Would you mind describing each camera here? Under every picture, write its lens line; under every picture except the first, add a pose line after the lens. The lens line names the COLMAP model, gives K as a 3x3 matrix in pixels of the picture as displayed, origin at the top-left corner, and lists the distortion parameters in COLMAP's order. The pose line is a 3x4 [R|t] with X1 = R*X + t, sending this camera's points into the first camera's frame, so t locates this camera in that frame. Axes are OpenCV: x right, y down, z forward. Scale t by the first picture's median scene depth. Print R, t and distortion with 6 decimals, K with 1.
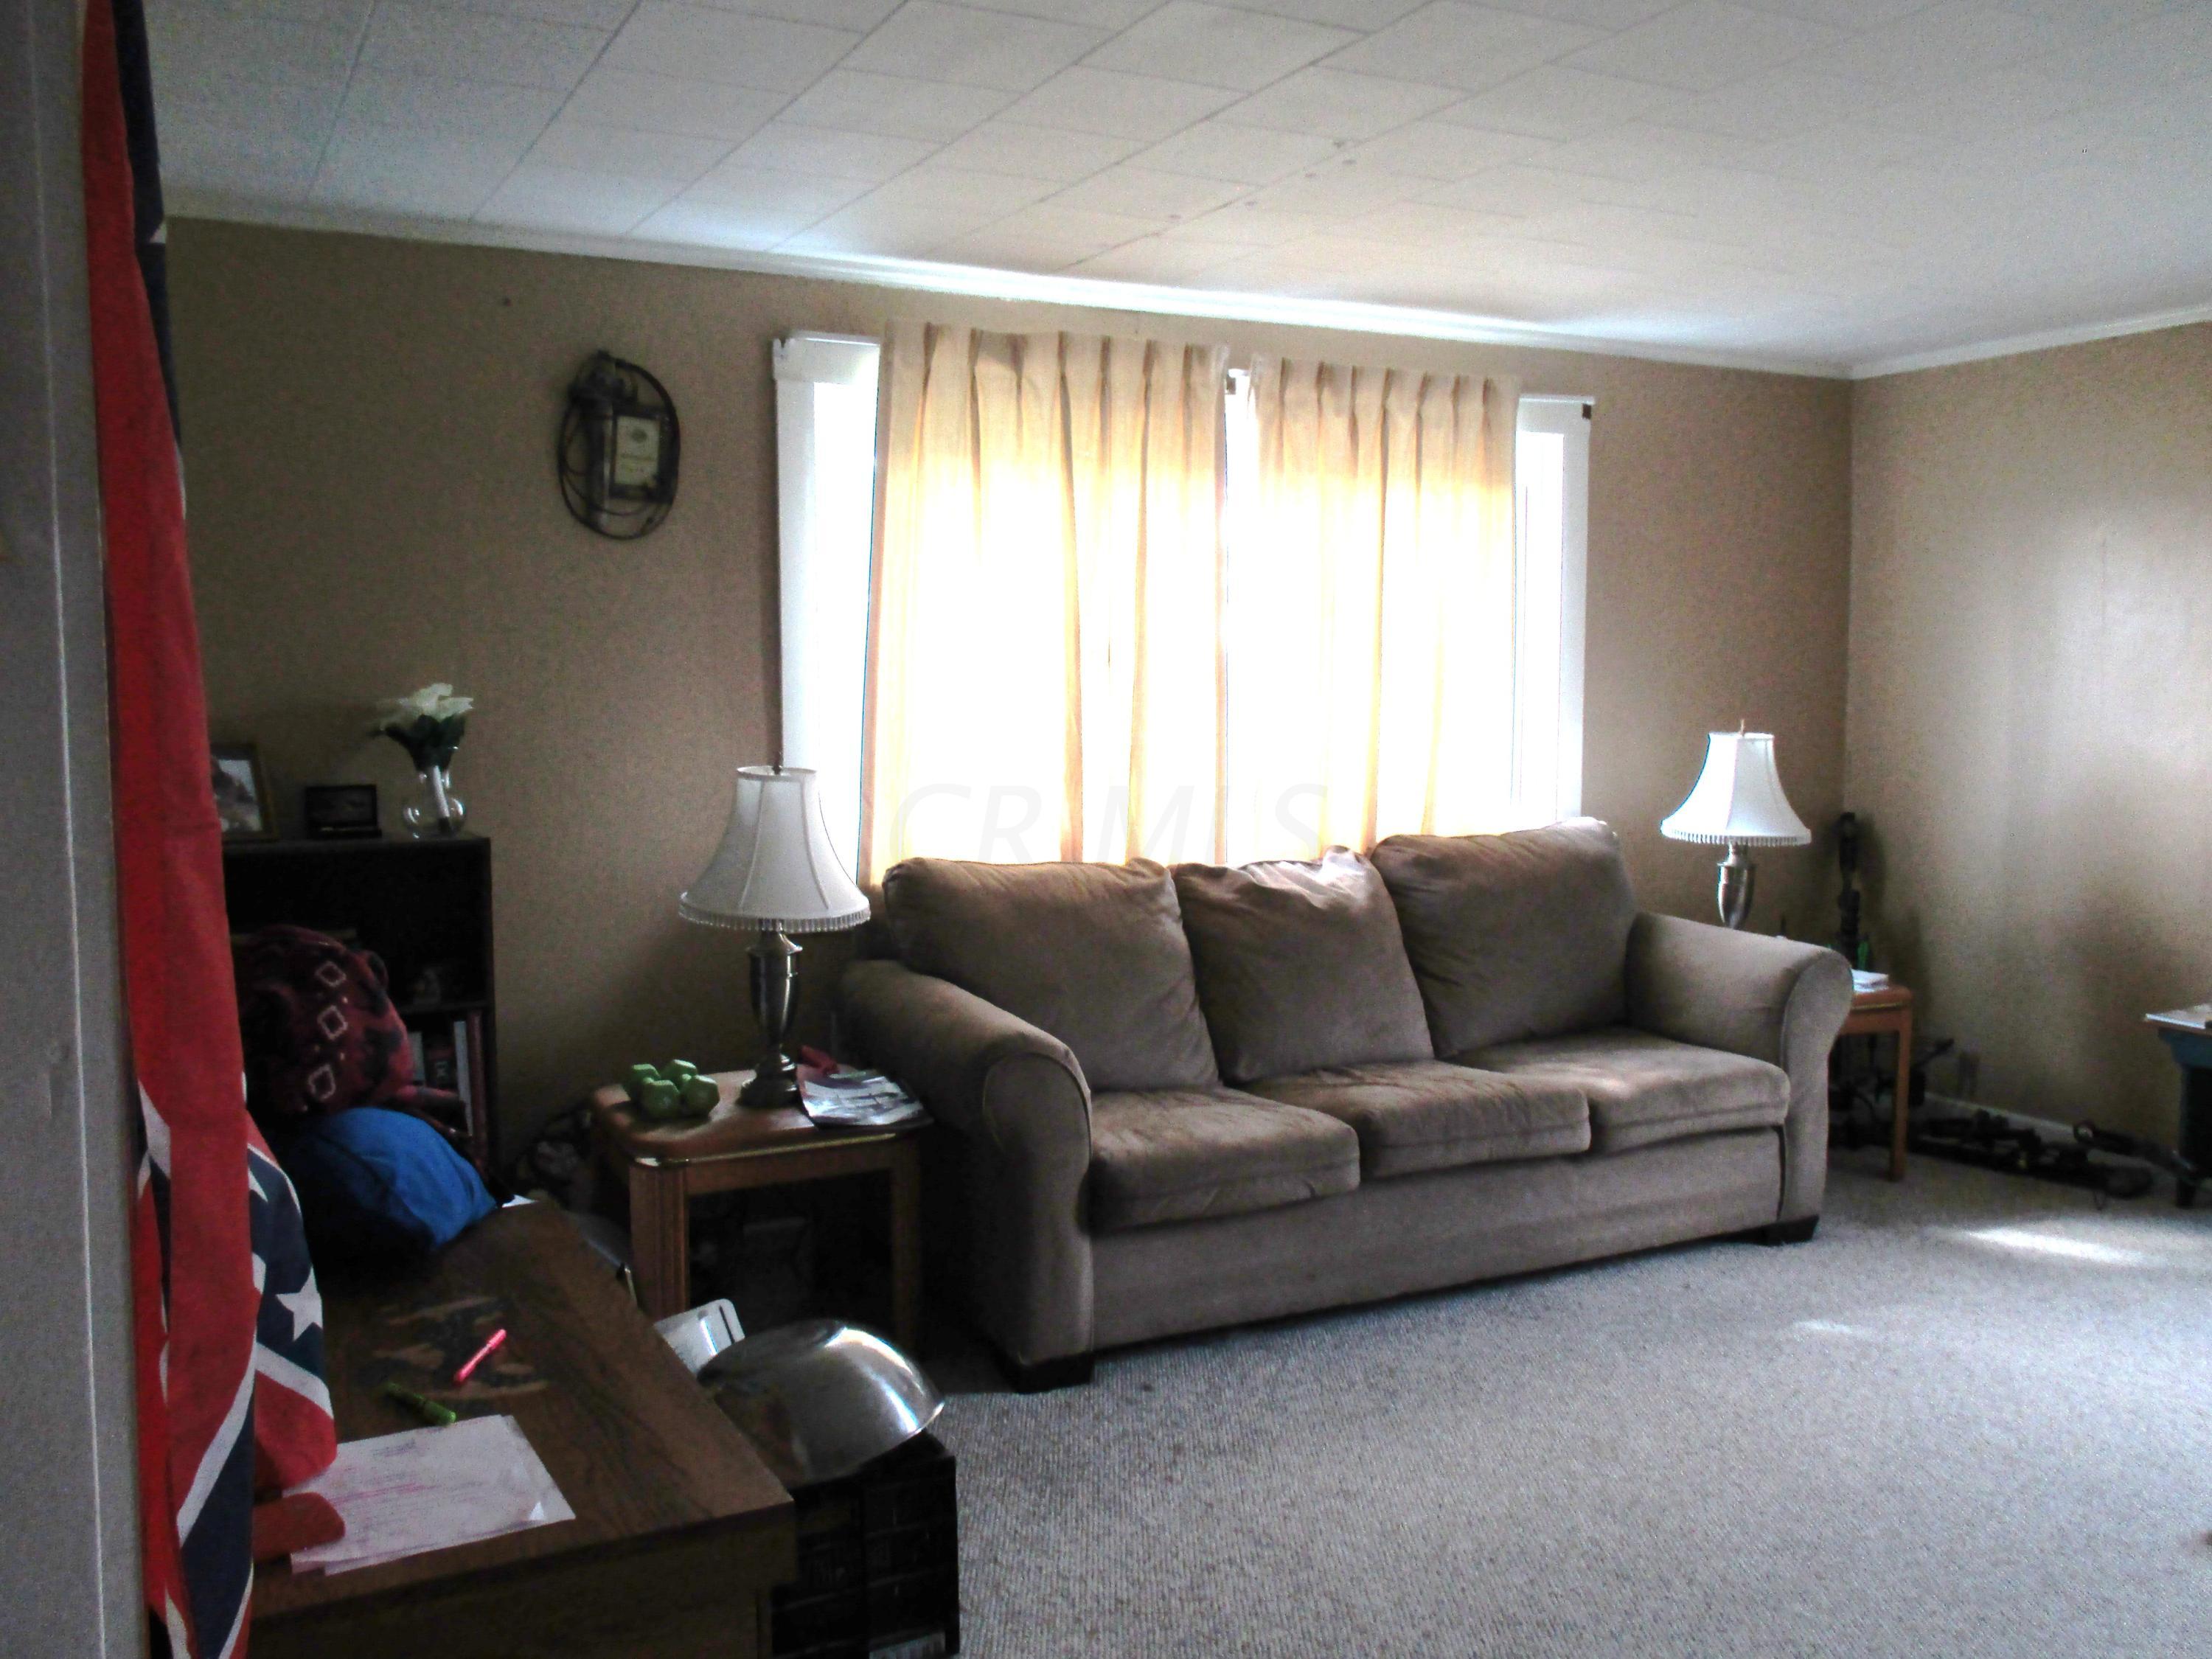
lens RADIAL K [[1889.5, 0, 1112.1], [0, 1889.5, 821.3], [0, 0, 1]] dist [-0.000441, 0.008598]
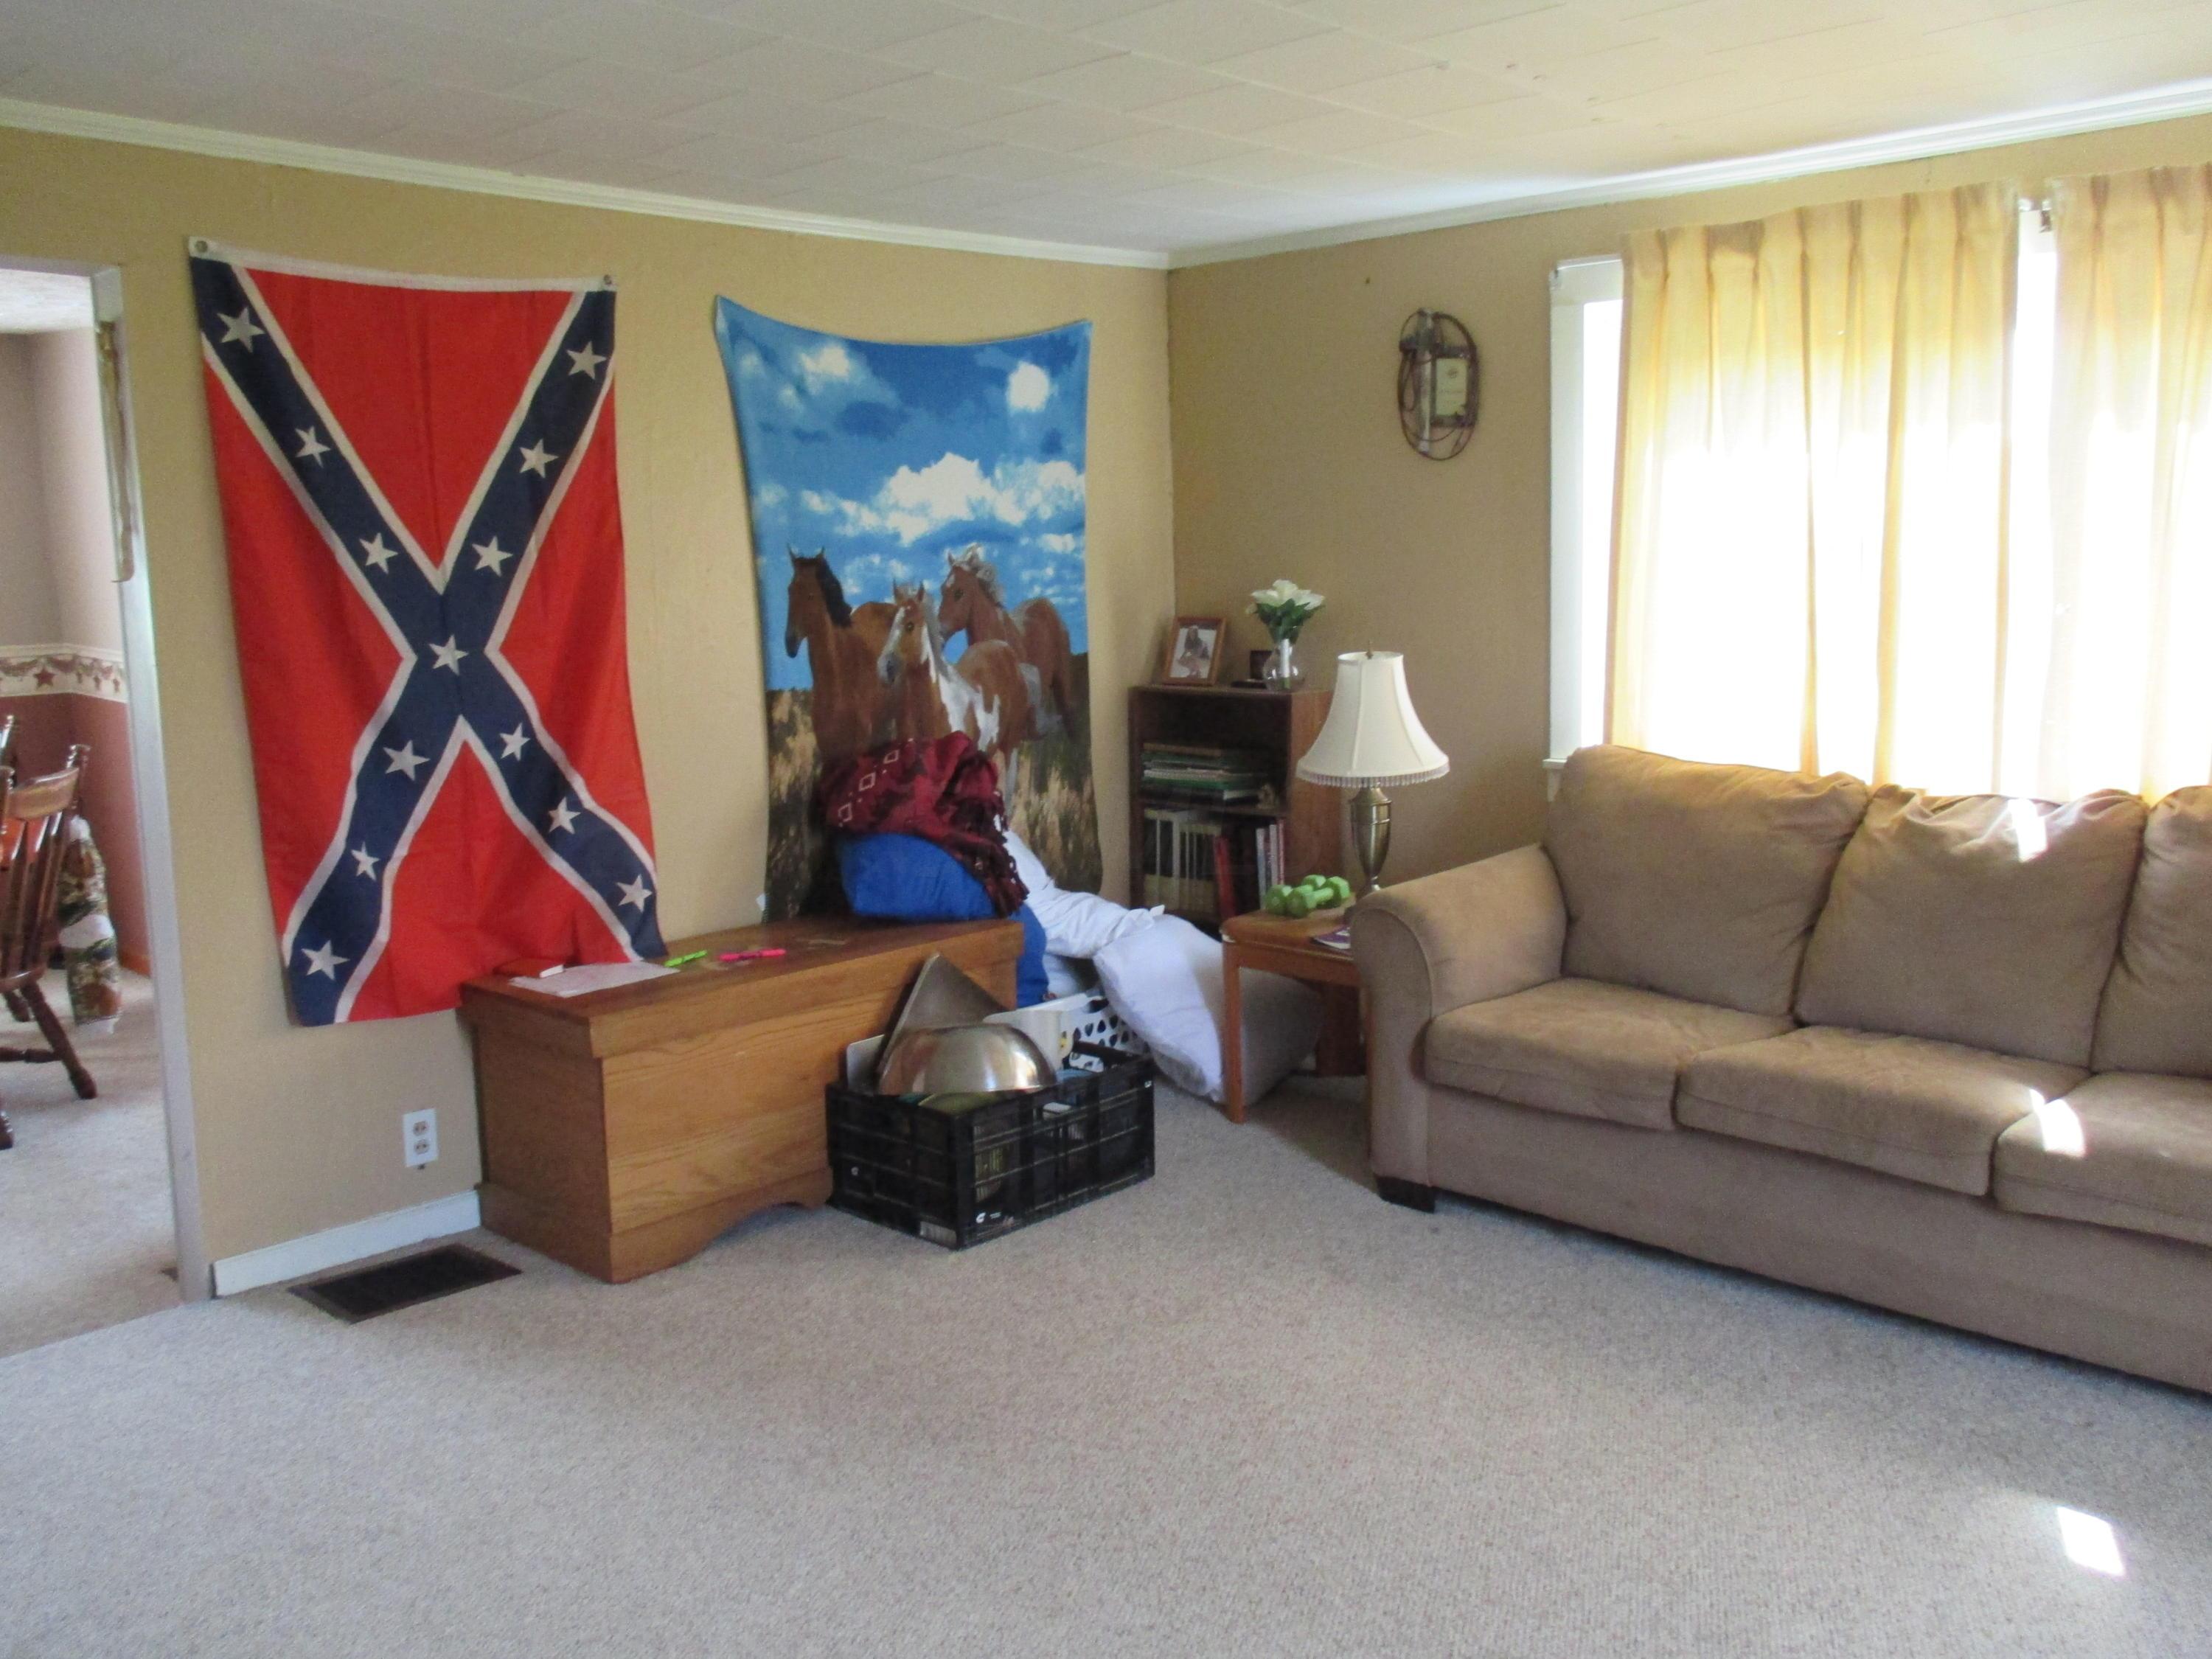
lens RADIAL K [[1889.5, 0, 1113.9], [0, 1889.5, 833.8], [0, 0, 1]] dist [-0.000441, 0.008598]
pose [[0.326590, 0.142318, -0.934390, 0.847776], [-0.056583, 0.989770, 0.130976, -0.058234], [0.943471, 0.010095, 0.331302, 0.396788]]
